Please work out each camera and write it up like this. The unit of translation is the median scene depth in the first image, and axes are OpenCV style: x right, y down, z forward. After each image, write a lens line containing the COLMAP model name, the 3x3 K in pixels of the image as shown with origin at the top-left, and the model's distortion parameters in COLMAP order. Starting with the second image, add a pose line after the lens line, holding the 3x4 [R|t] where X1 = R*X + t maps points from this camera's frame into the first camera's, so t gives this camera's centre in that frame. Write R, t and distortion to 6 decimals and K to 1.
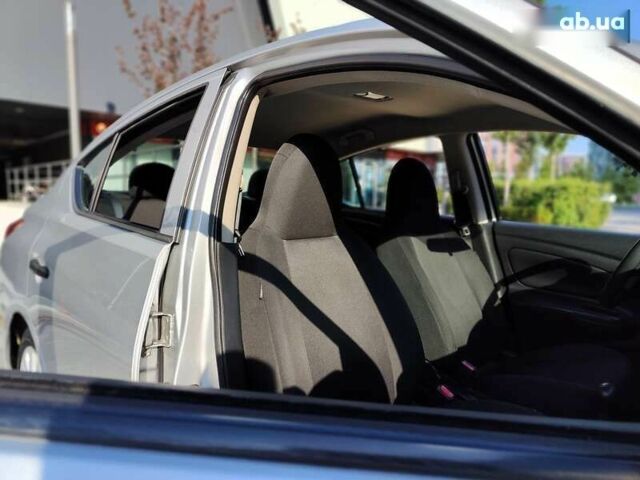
lens RADIAL K [[443.4, 0, 326.4], [0, 443.4, 233.7], [0, 0, 1]] dist [0.007339, 0.001754]
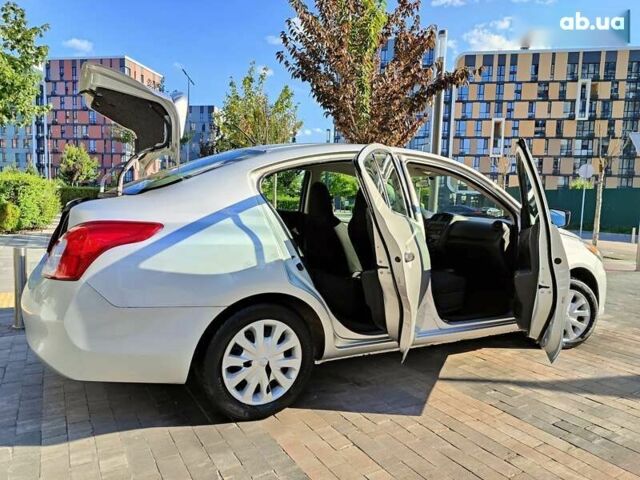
lens RADIAL K [[448.7, 0, 323.6], [0, 448.7, 240.2], [0, 0, 1]] dist [0.005353, -0.001172]
pose [[0.248777, -0.076095, 0.965567, -0.302212], [0.050843, 0.996561, 0.065438, -0.007245], [-0.967225, 0.032813, 0.251791, 0.081765]]
